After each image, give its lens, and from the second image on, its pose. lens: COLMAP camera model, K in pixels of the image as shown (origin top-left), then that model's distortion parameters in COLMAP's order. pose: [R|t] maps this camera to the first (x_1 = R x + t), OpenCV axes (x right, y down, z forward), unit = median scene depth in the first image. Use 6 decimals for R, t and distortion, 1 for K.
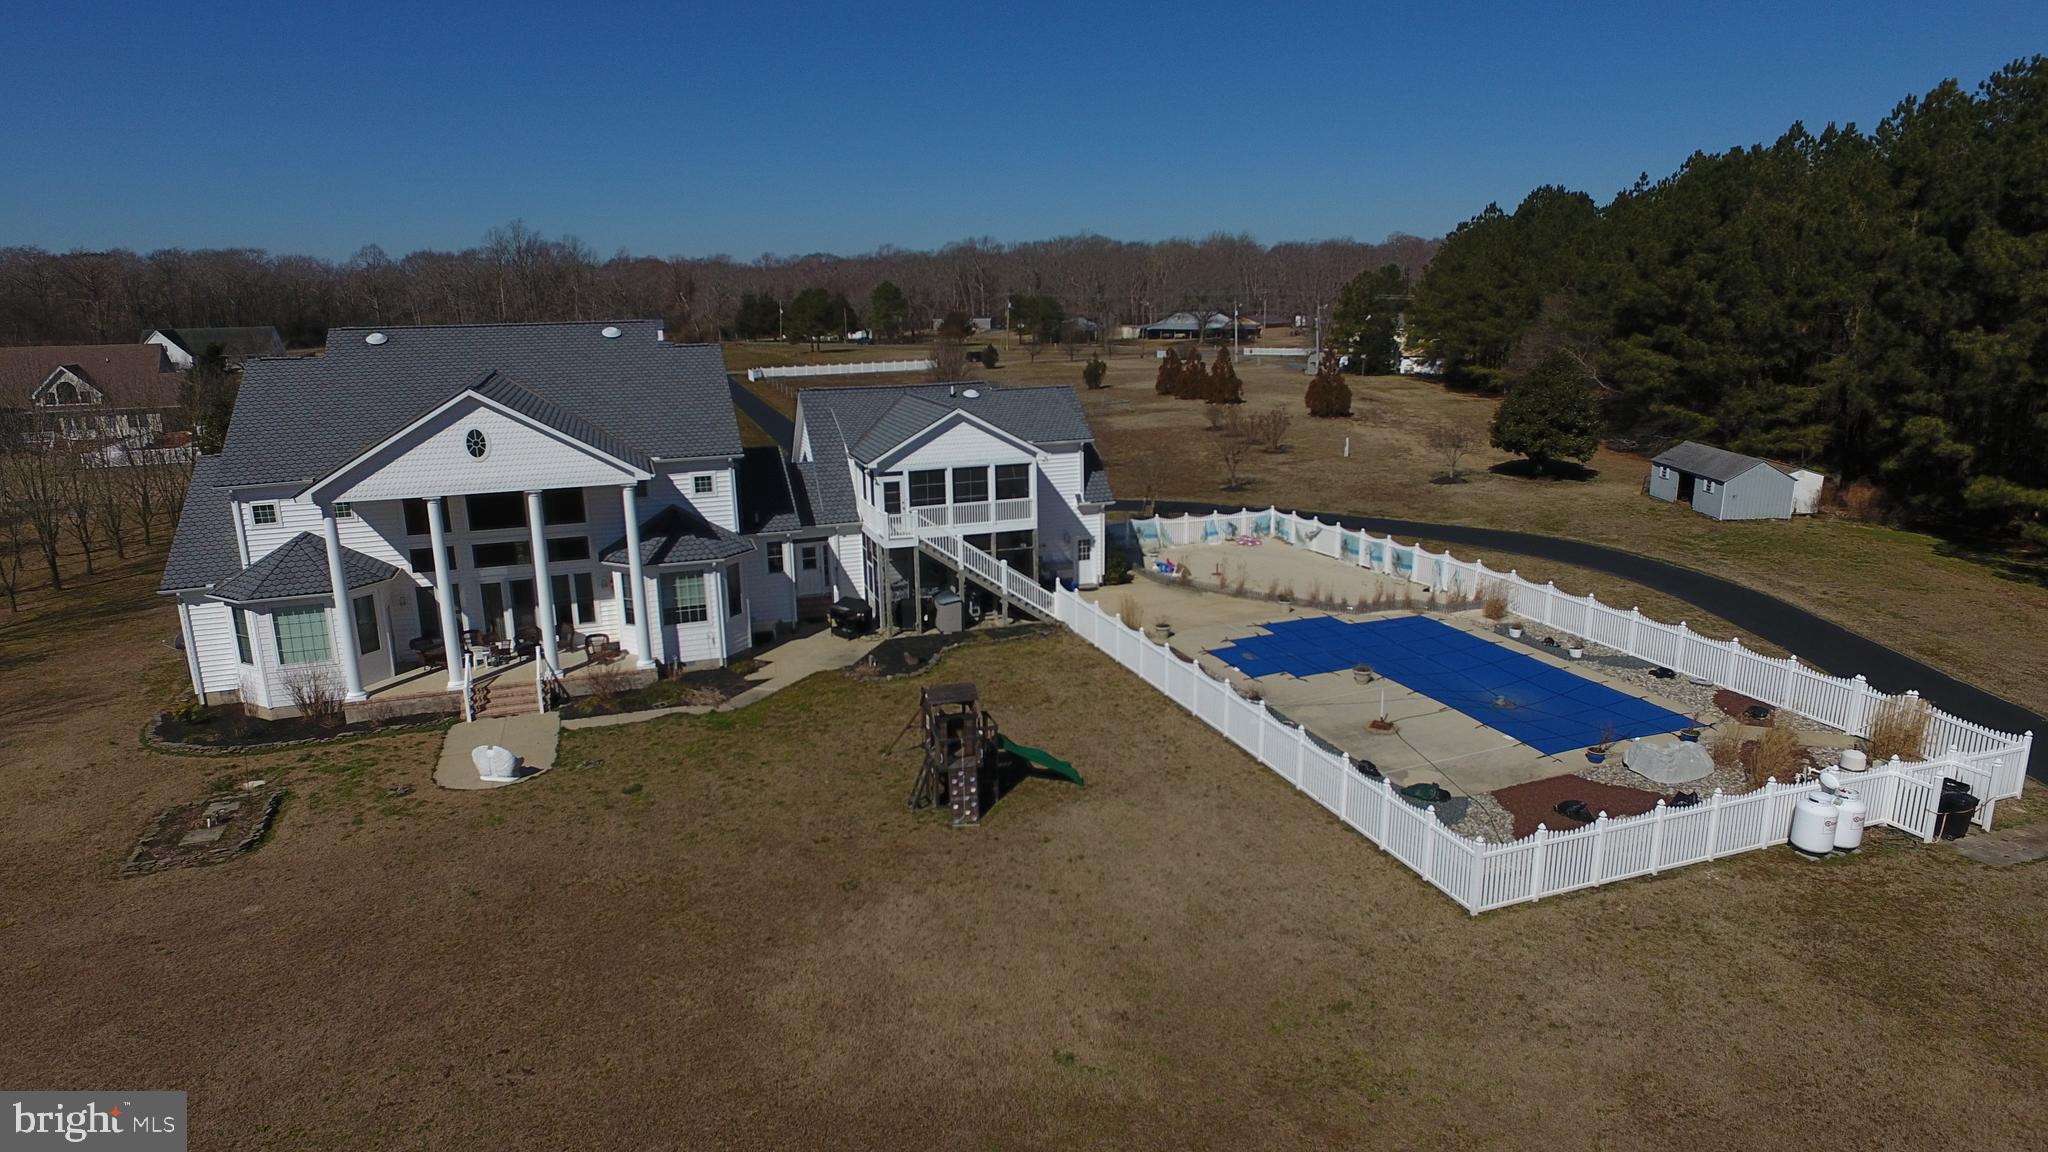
lens RADIAL K [[1187.7, 0, 1017.4], [0, 1187.7, 575.2], [0, 0, 1]] dist [-0.010643, 0.014048]
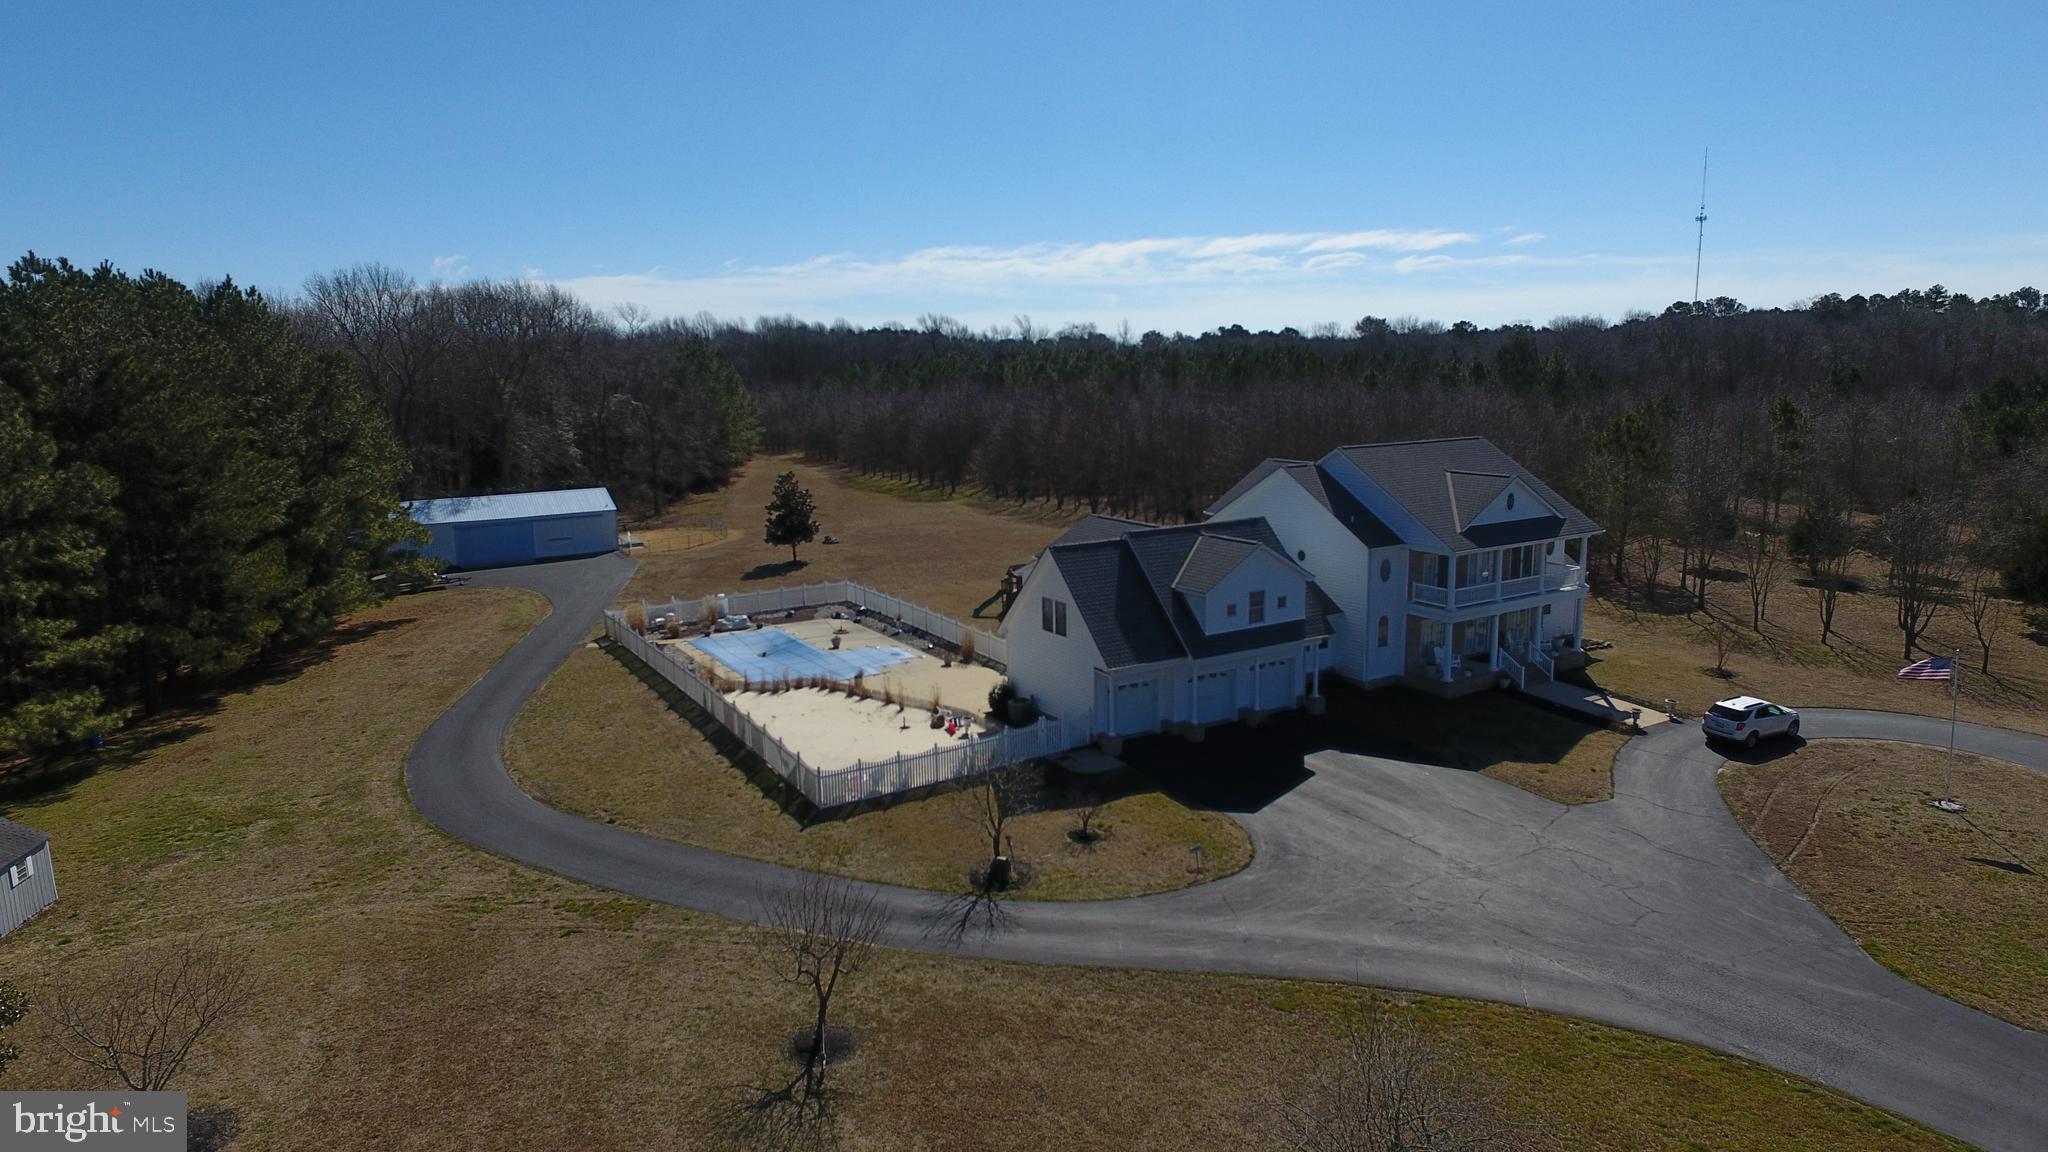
lens RADIAL K [[1187.7, 0, 1020.2], [0, 1187.7, 575.0], [0, 0, 1]] dist [-0.010643, 0.014048]
pose [[-0.975784, 0.074068, -0.205812, 0.351612], [-0.015517, 0.915113, 0.402898, -0.686369], [0.218183, 0.396335, -0.891804, 2.425872]]
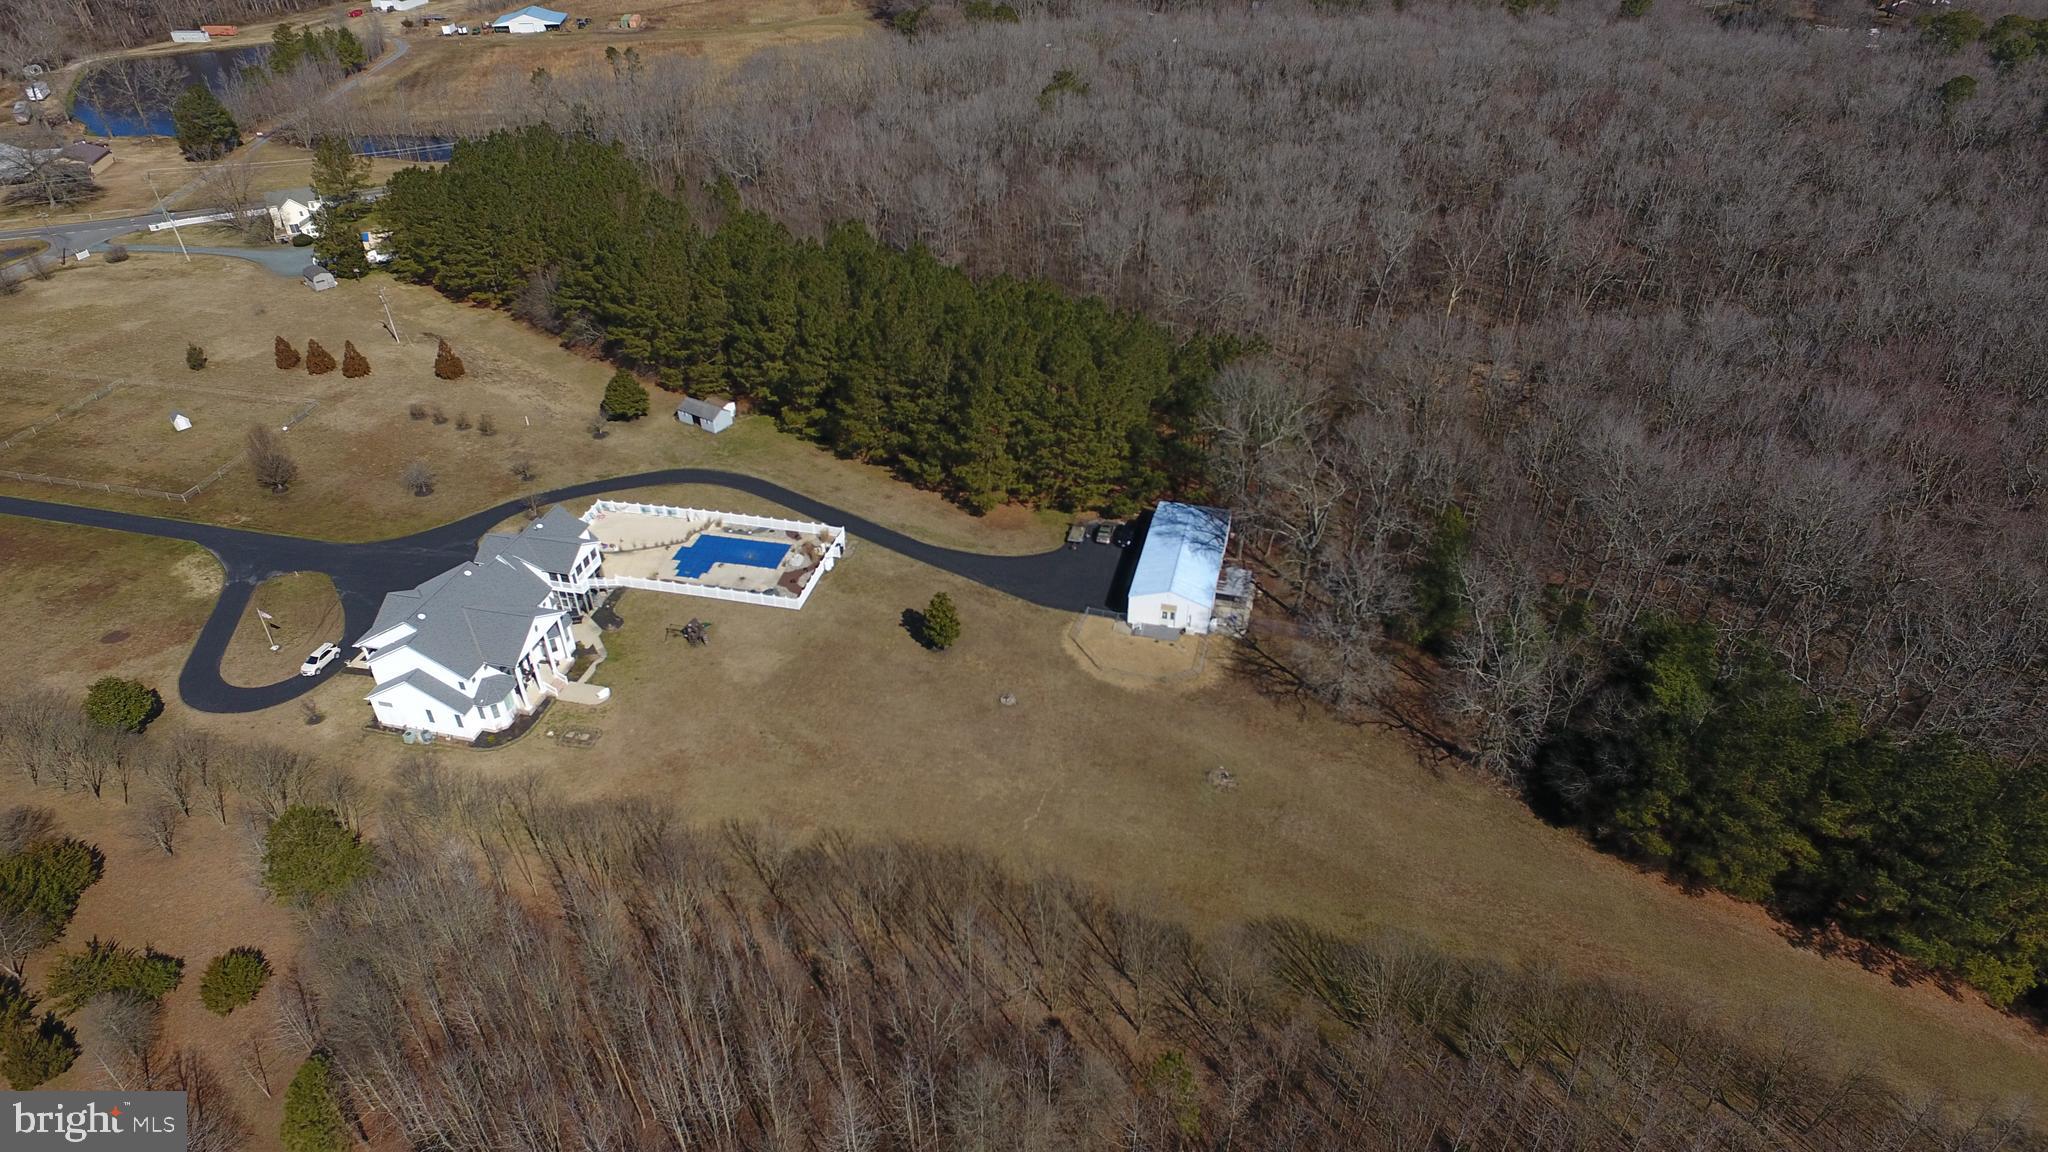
lens RADIAL K [[1187.7, 0, 1013.1], [0, 1187.7, 575.9], [0, 0, 1]] dist [-0.010643, 0.014048]
pose [[0.526423, -0.474456, 0.705528, -1.843216], [0.198088, 0.875422, 0.440905, -1.321939], [-0.826825, -0.092346, 0.554826, -1.842424]]
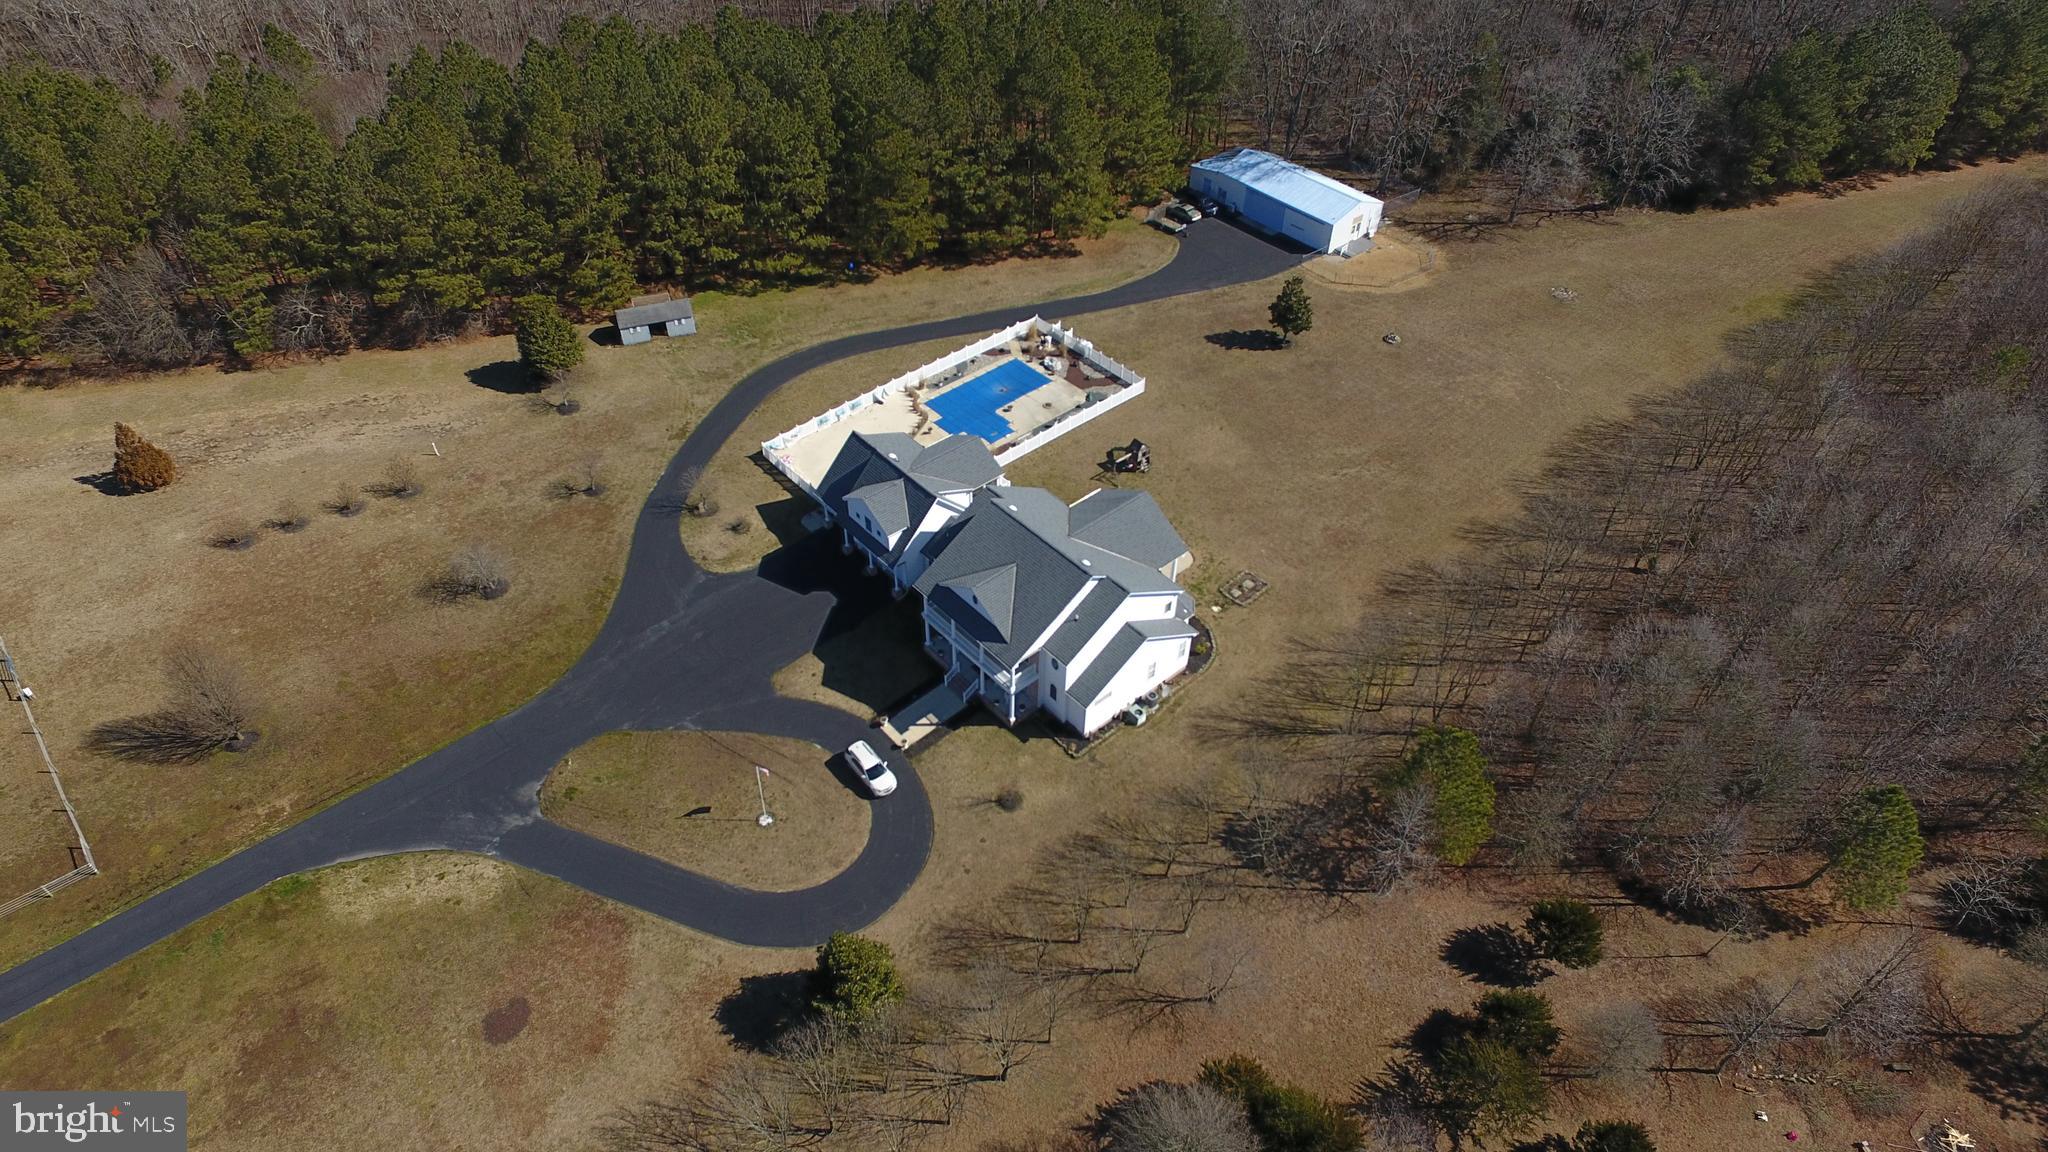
lens RADIAL K [[1187.7, 0, 1017.8], [0, 1187.7, 581.1], [0, 0, 1]] dist [-0.010643, 0.014048]
pose [[-0.378136, -0.624963, 0.682960, -1.967230], [0.216197, 0.657721, 0.721569, -1.721130], [-0.900151, 0.420505, -0.113593, 1.402493]]
